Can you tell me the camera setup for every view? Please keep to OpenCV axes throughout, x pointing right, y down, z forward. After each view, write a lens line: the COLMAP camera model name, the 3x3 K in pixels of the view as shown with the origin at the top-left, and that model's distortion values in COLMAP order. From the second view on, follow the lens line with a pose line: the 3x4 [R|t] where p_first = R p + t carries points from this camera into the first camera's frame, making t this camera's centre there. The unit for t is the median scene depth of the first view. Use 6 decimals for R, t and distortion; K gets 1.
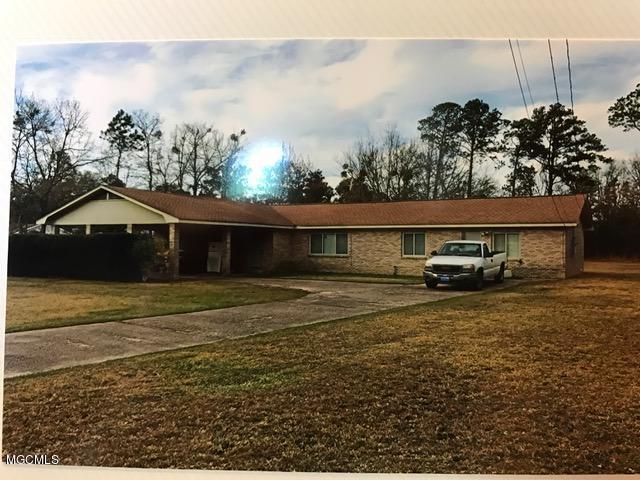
lens RADIAL K [[514.5, 0, 320.0], [0, 514.5, 240.0], [0, 0, 1]] dist [0.041005, -0.004951]
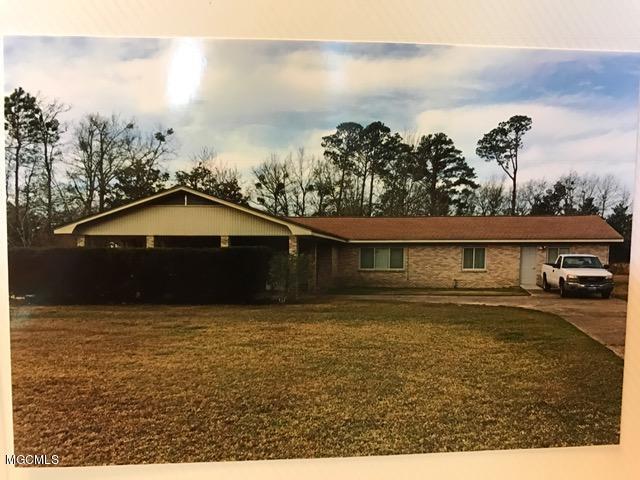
lens RADIAL K [[515.9, 0, 320.6], [0, 515.9, 268.2], [0, 0, 1]] dist [0.152151, -0.206767]
pose [[0.911855, -0.012603, 0.410319, -0.301861], [0.002784, 0.999696, 0.024517, 0.000886], [-0.410503, -0.021214, 0.911612, 0.085460]]
